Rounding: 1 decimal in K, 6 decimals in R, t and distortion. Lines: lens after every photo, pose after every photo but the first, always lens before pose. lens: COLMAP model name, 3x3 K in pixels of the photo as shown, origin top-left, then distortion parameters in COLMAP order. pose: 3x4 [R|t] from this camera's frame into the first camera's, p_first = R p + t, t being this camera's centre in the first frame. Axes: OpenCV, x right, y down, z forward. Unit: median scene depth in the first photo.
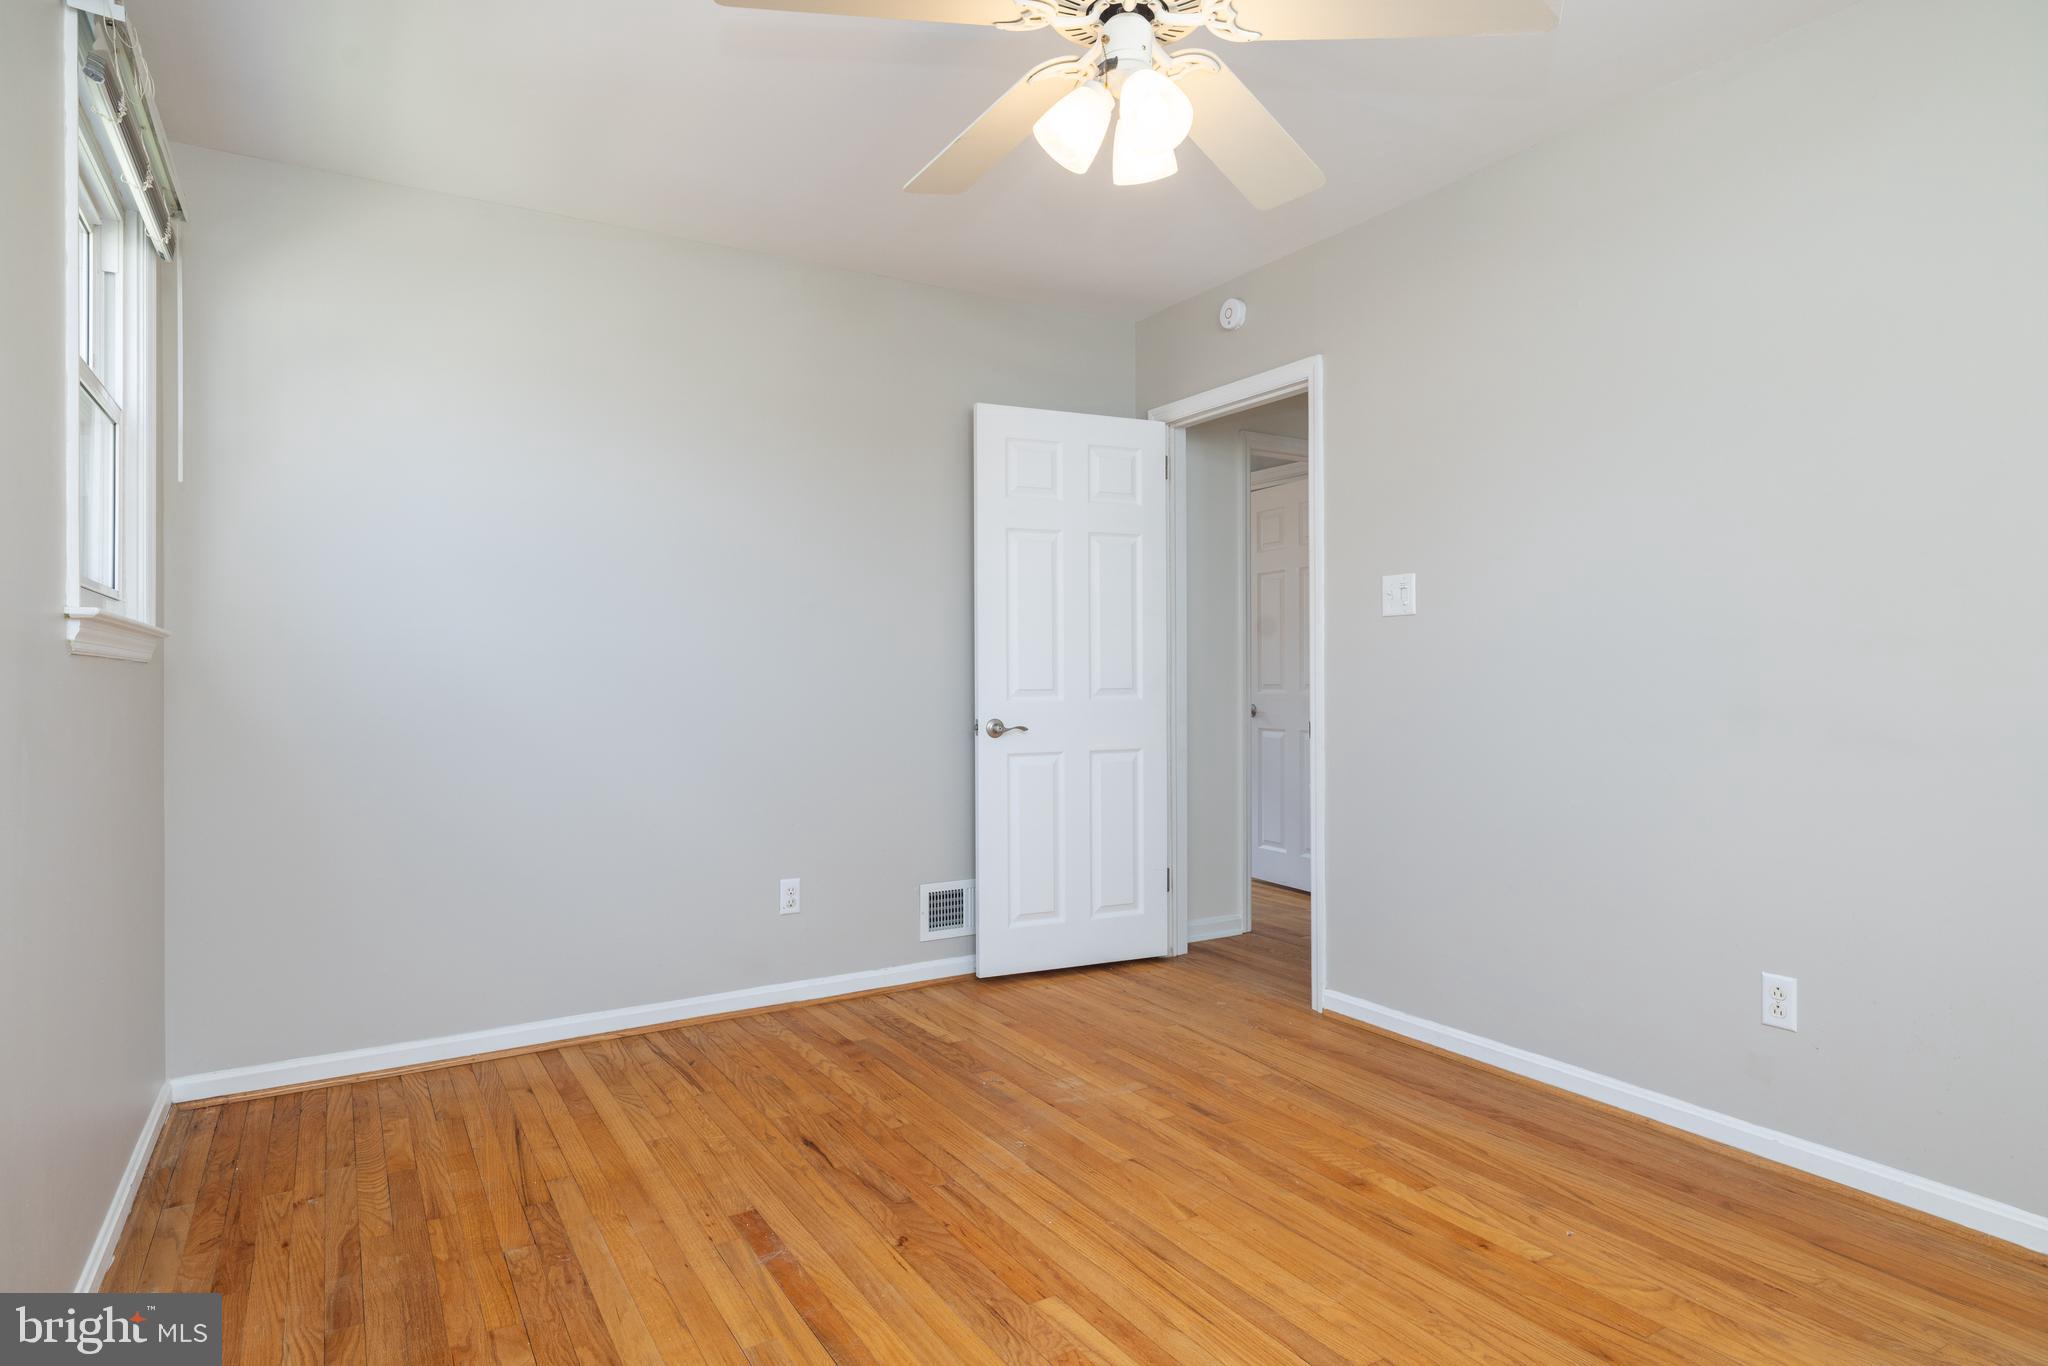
lens RADIAL K [[1135.4, 0, 1020.7], [0, 1135.4, 680.1], [0, 0, 1]] dist [0.001720, -0.002832]
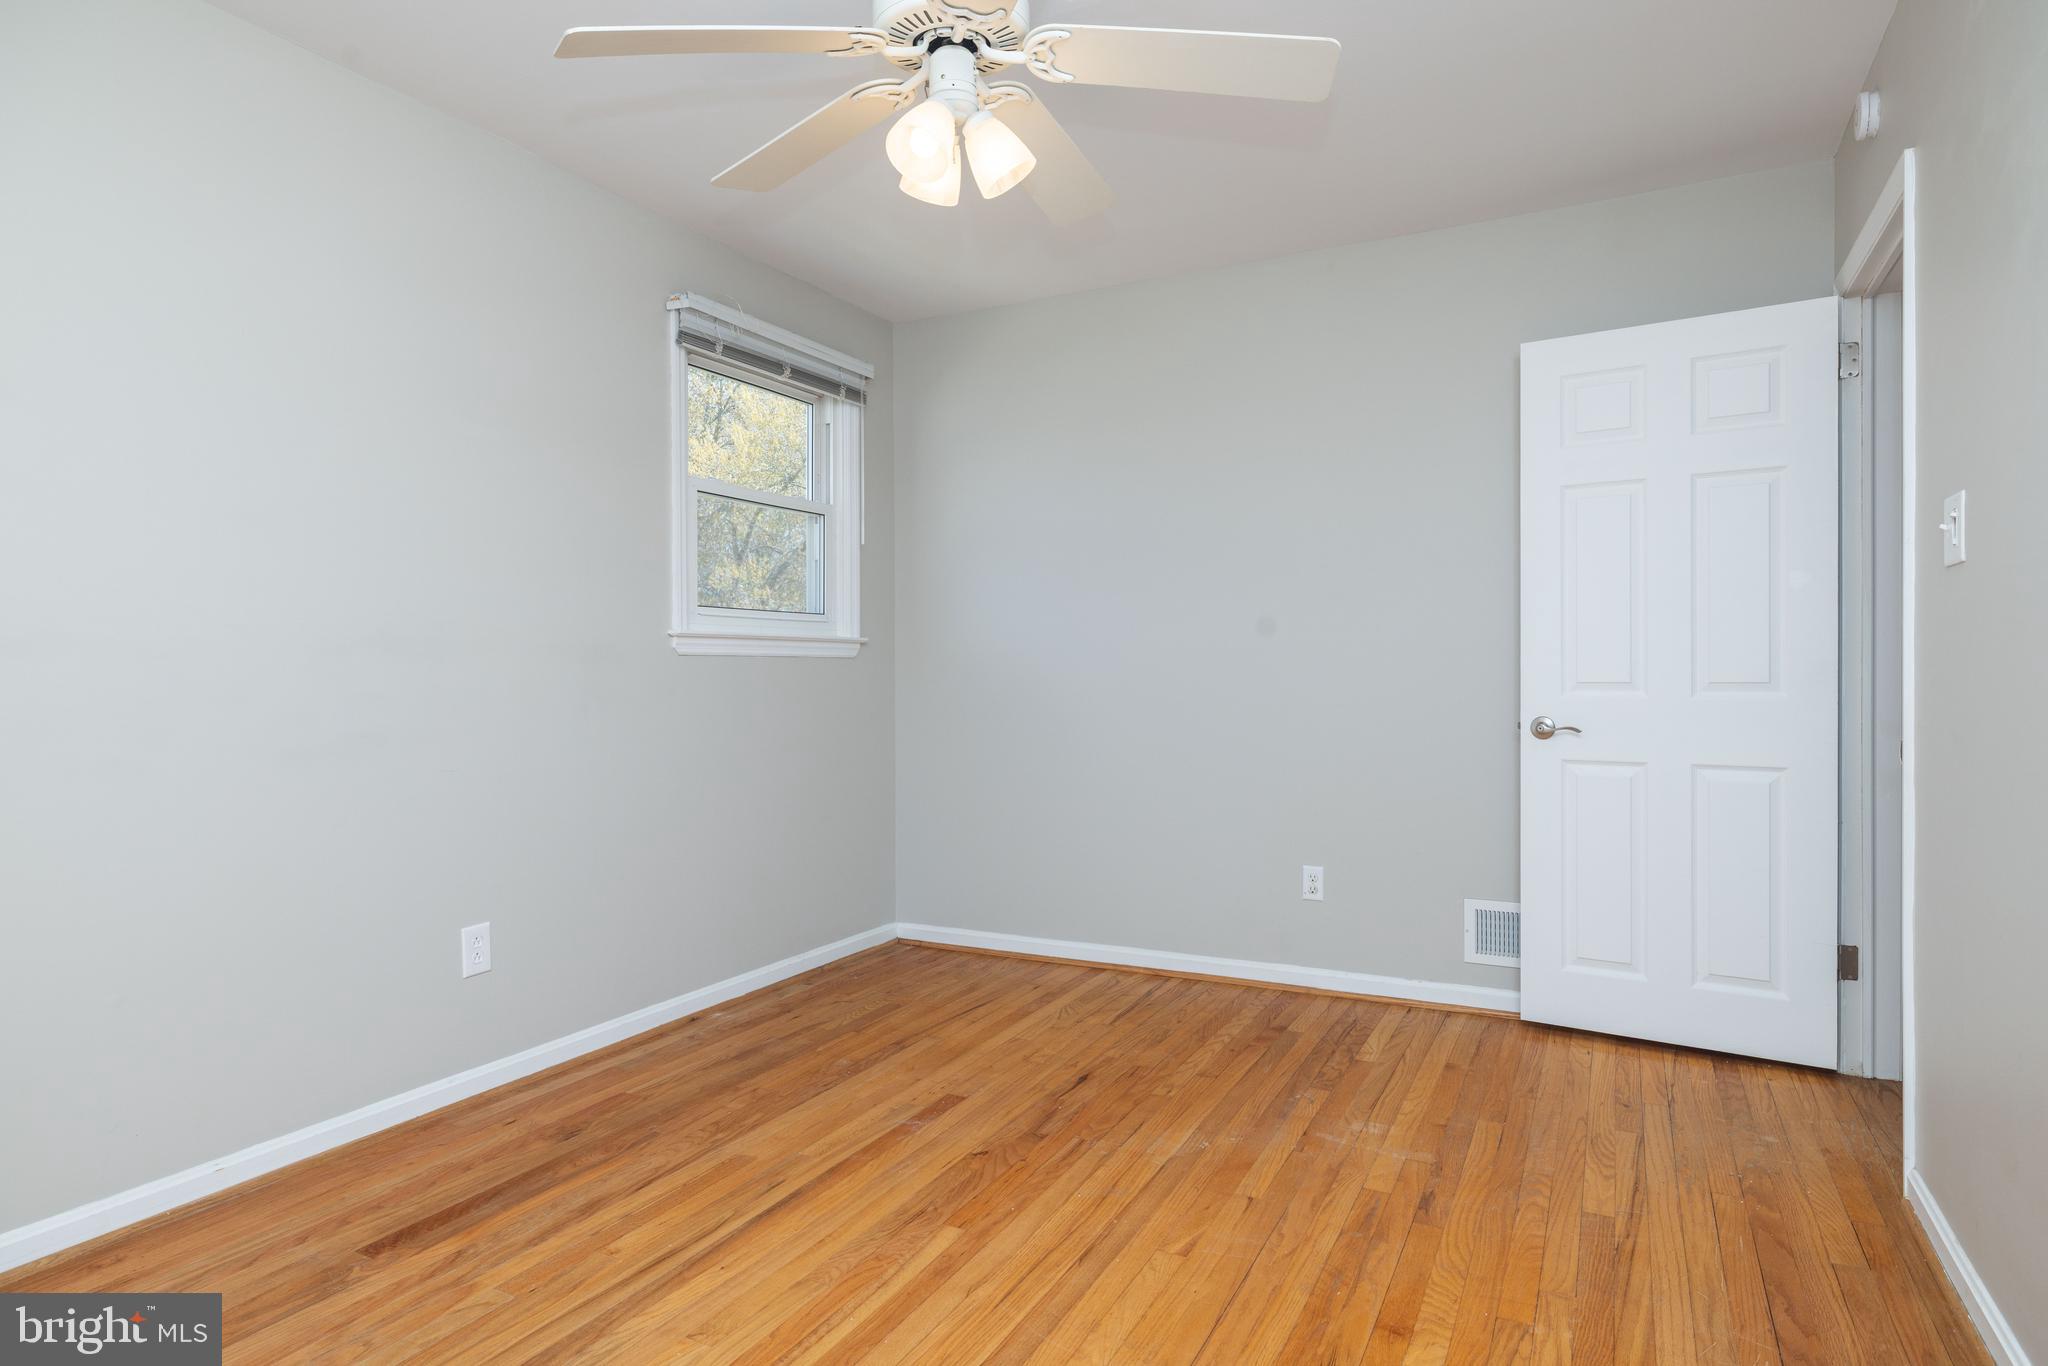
lens RADIAL K [[1135.4, 0, 1023.3], [0, 1135.4, 674.3], [0, 0, 1]] dist [0.001720, -0.002832]
pose [[0.519641, 0.004777, -0.854371, 0.619449], [-0.000603, 0.999986, 0.005225, -0.001614], [0.854385, -0.002200, 0.519636, 0.295989]]
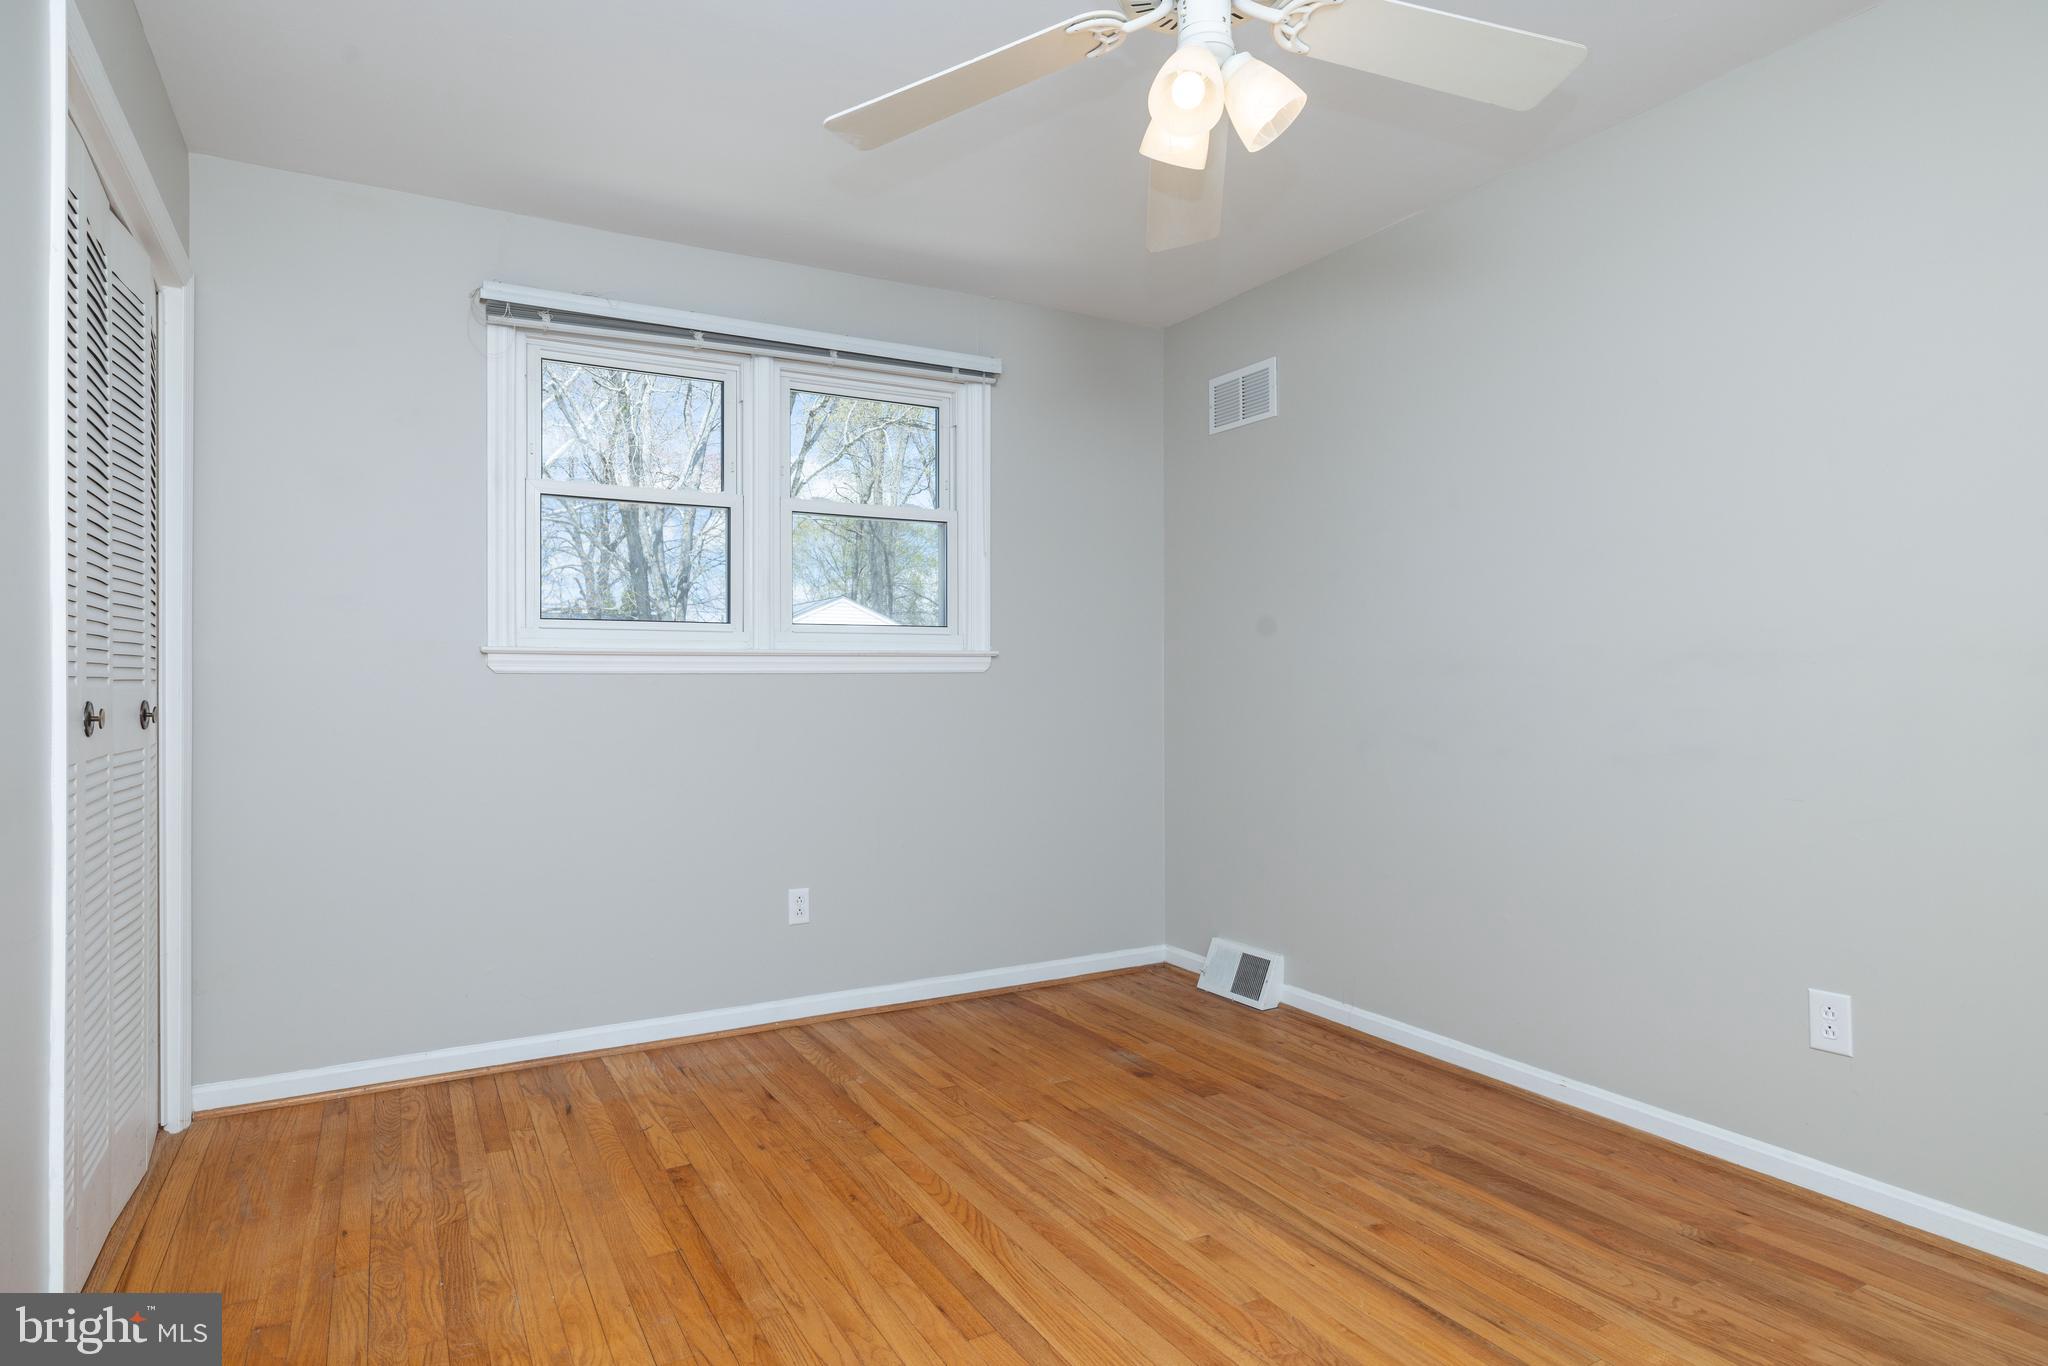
lens RADIAL K [[1135.4, 0, 1014.5], [0, 1135.4, 679.6], [0, 0, 1]] dist [0.001720, -0.002832]
pose [[-0.999347, 0.006704, 0.035499, 0.132176], [0.006698, 0.999978, -0.000282, -0.005709], [-0.035500, -0.000044, -0.999370, 1.153326]]
